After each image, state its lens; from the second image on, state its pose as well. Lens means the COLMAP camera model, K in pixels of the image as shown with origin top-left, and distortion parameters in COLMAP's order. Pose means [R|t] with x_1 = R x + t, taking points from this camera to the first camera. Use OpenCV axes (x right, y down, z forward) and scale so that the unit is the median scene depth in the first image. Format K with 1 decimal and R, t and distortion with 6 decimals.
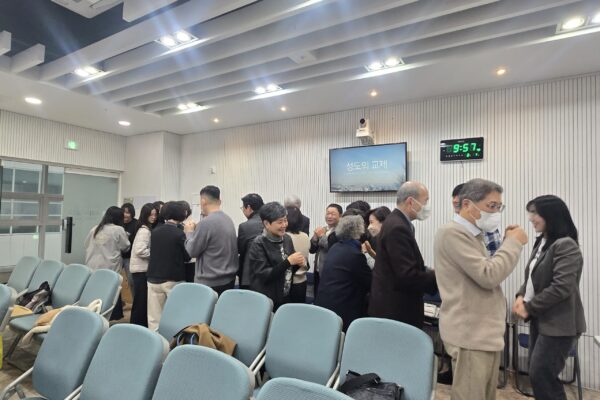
lens RADIAL K [[362.7, 0, 300.0], [0, 362.7, 200.0], [0, 0, 1]] dist [-0.002234, -0.000194]
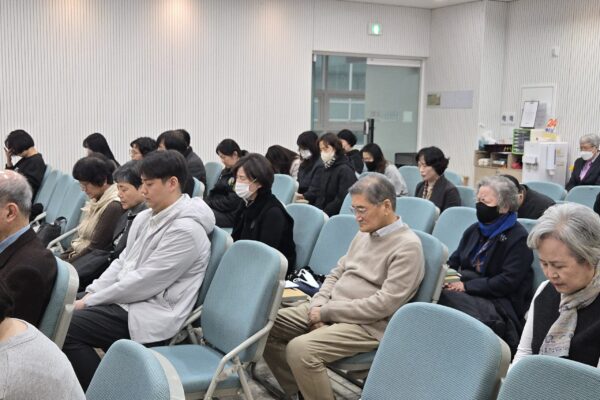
lens RADIAL K [[730.0, 0, 300.0], [0, 730.0, 200.0], [0, 0, 1]] dist [0.129527, -0.001889]
pose [[0.858262, 0.058444, -0.509873, 0.124814], [0.017552, 0.989571, 0.142974, -0.016393], [0.512911, -0.131659, 0.848285, -0.744885]]
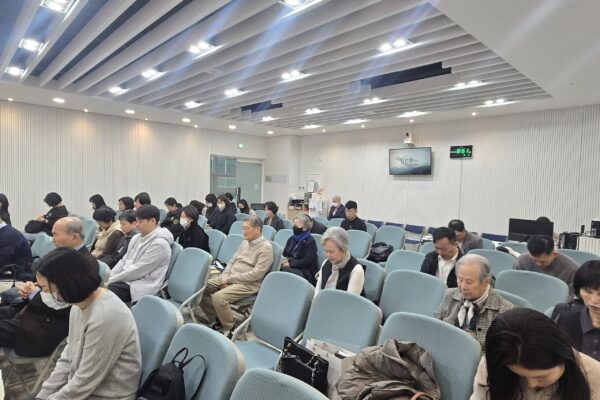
lens RADIAL K [[362.7, 0, 300.0], [0, 362.7, 200.0], [0, 0, 1]] dist [-0.002234, -0.000194]
pose [[0.966709, 0.019393, -0.255143, 0.122113], [-0.000014, 0.997128, 0.075740, -0.033645], [0.255879, -0.073215, 0.963932, -0.845589]]
